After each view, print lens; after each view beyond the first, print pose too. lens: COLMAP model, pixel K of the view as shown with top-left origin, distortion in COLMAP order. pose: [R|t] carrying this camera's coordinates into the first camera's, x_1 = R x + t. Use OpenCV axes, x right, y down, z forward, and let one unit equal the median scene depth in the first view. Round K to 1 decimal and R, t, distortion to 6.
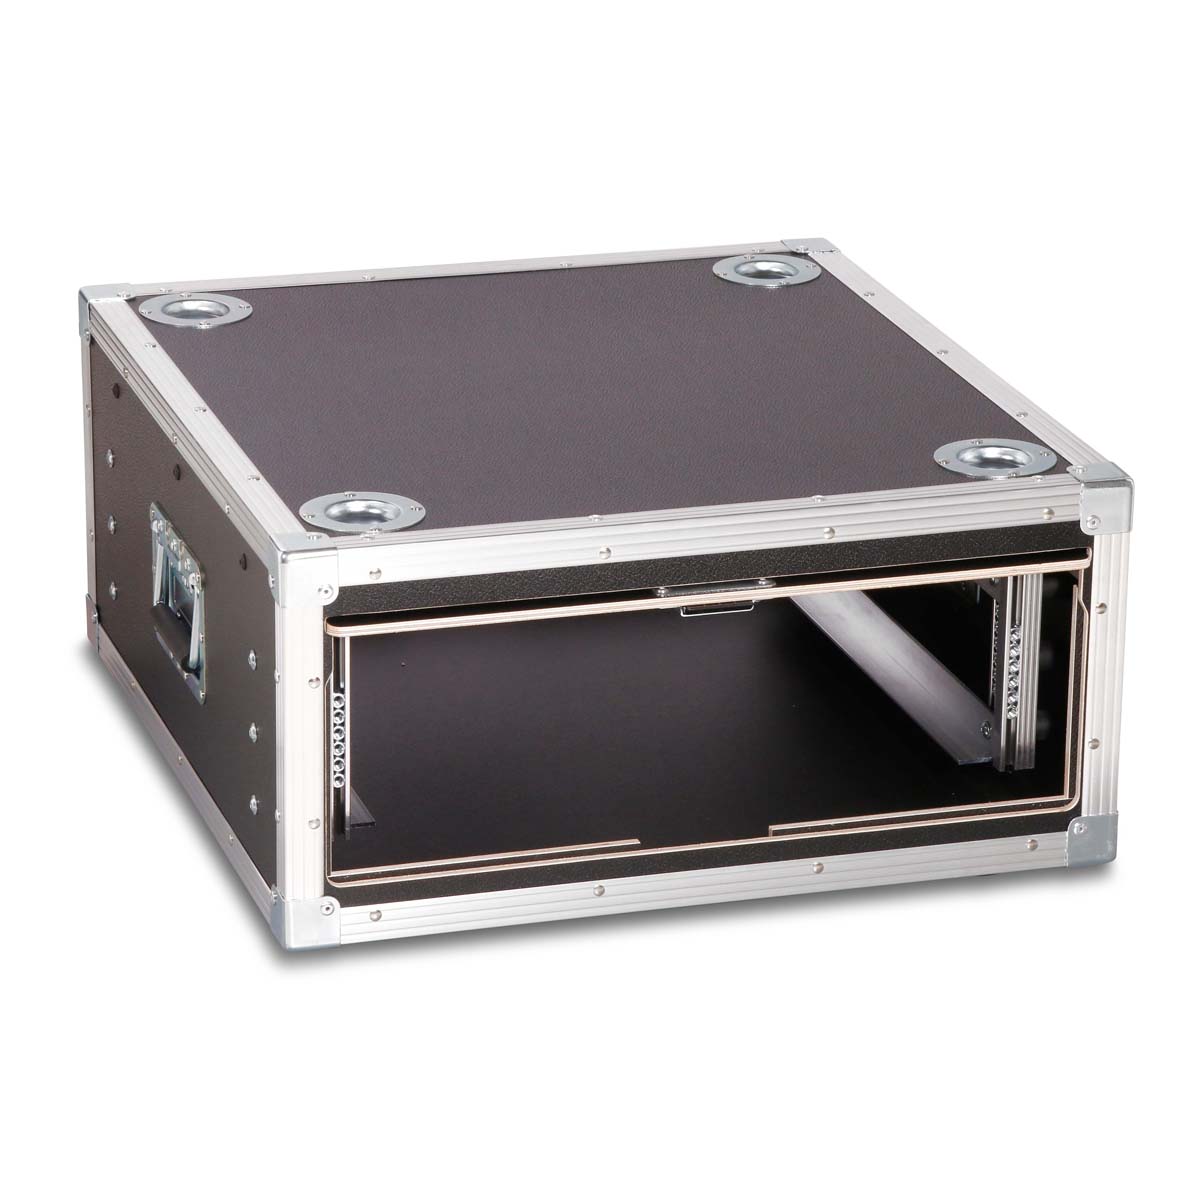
lens RADIAL K [[5437.5, 0, 593.7], [0, 5437.5, 602.4], [0, 0, 1]] dist [1.130269, 0.000000]
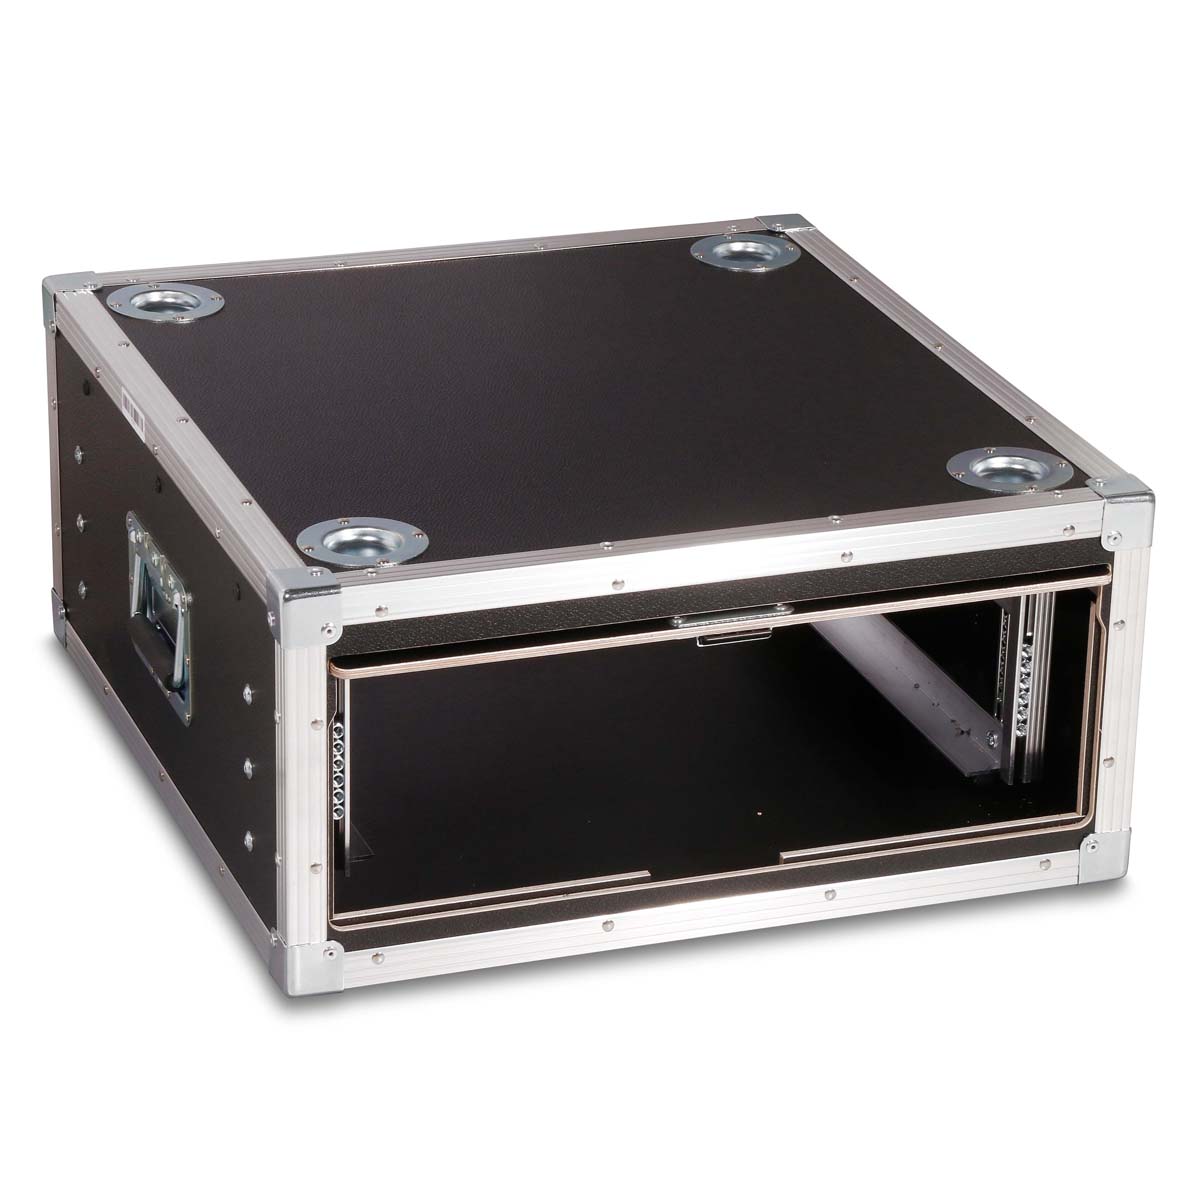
lens RADIAL K [[4679.7, 0, 604.5], [0, 4679.7, 640.6], [0, 0, 1]] dist [0.642535, 0.000000]
pose [[0.998814, -0.010081, 0.047634, -0.038389], [0.007206, 0.998164, 0.060133, -0.046952], [-0.048153, -0.059718, 0.997053, 0.173214]]
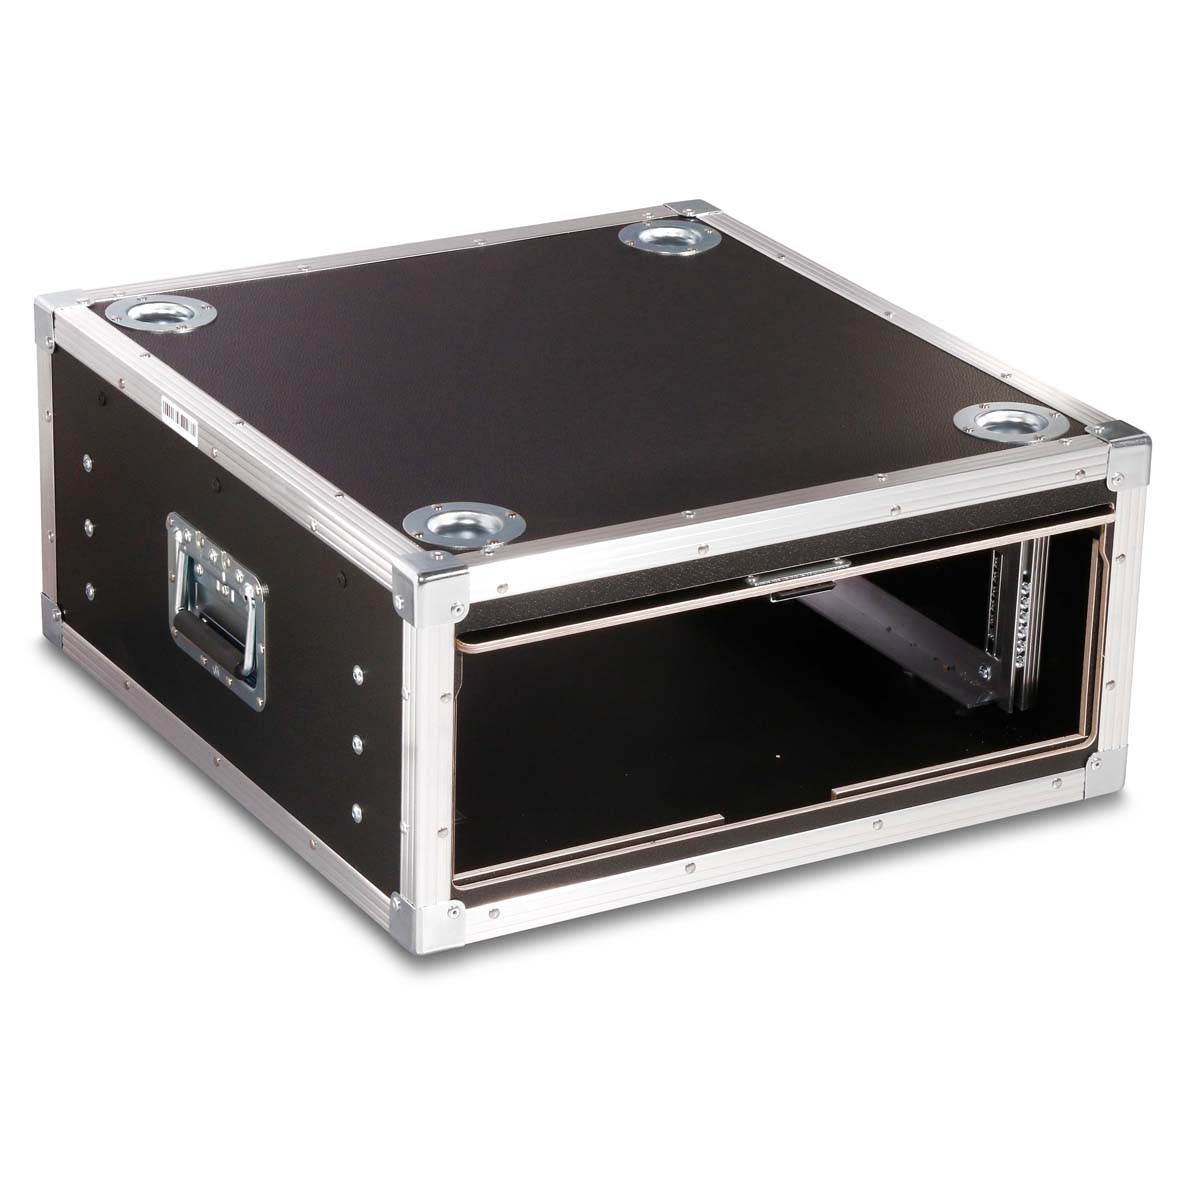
lens RADIAL K [[4679.7, 0, 591.2], [0, 4679.7, 570.8], [0, 0, 1]] dist [0.642535, 0.000000]
pose [[0.974470, -0.073716, 0.212071, -0.200431], [0.063033, 0.996399, 0.056708, -0.054658], [-0.215487, -0.041893, 0.975608, 0.134223]]
